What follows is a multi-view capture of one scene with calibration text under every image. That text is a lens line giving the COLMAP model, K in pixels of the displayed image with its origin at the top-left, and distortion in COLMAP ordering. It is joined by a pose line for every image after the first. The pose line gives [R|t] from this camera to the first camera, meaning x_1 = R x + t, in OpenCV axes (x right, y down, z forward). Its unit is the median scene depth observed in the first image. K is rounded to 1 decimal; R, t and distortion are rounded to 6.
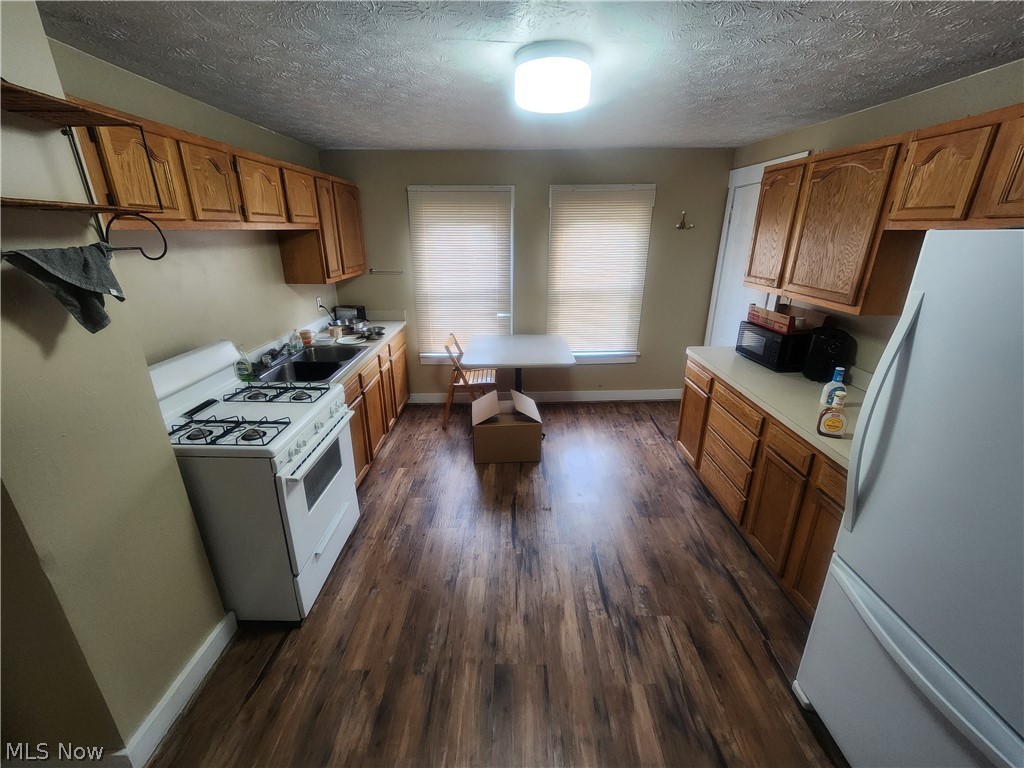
lens RADIAL K [[424.6, 0, 508.7], [0, 424.6, 378.8], [0, 0, 1]] dist [-0.000616, 0.000198]
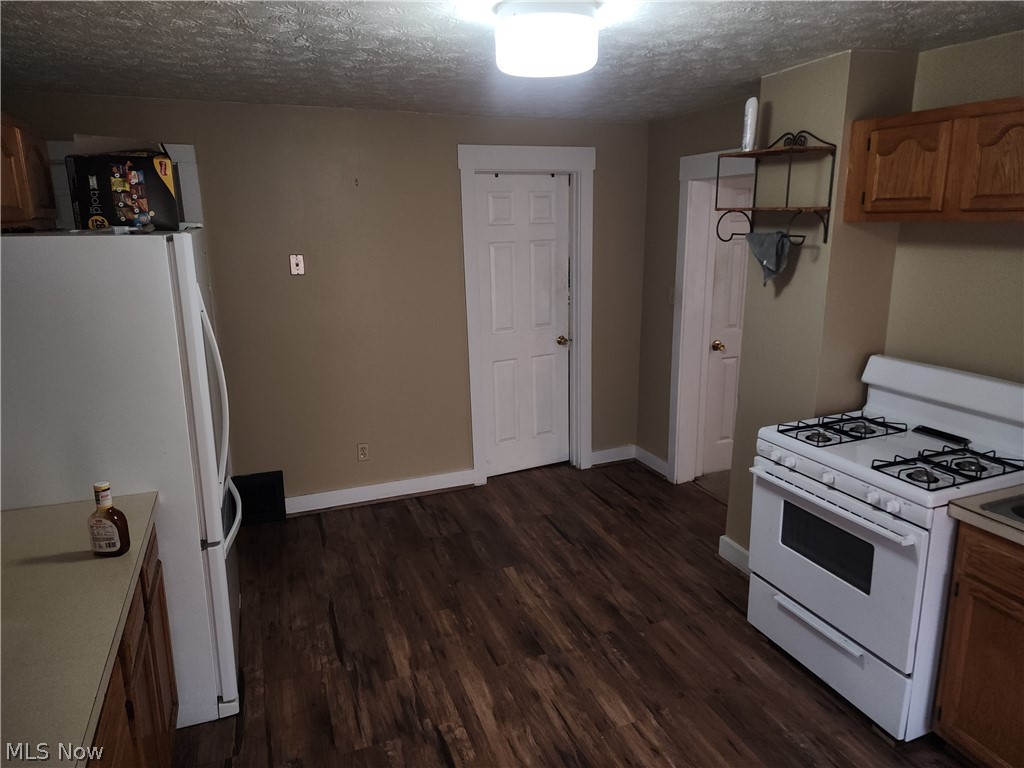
lens RADIAL K [[680.3, 0, 514.8], [0, 680.3, 380.1], [0, 0, 1]] dist [0.008891, 0.000436]
pose [[-0.928932, 0.094936, -0.357872, 0.451227], [-0.111947, 0.849310, 0.515888, -0.563016], [0.352921, 0.519287, -0.778323, 1.568333]]
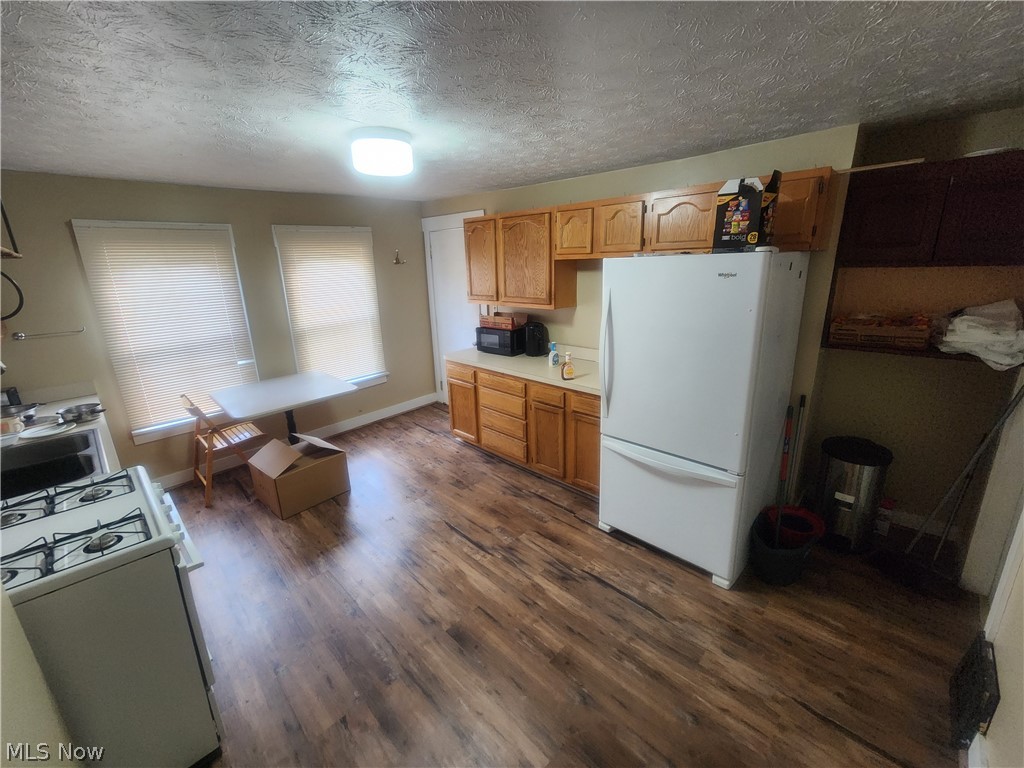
lens RADIAL K [[424.6, 0, 513.8], [0, 424.6, 378.8], [0, 0, 1]] dist [-0.000616, 0.000198]
pose [[0.696413, -0.214116, 0.684955, -0.459321], [0.267004, 0.963240, 0.029637, 0.019983], [-0.666121, 0.162246, 0.727982, -0.067303]]
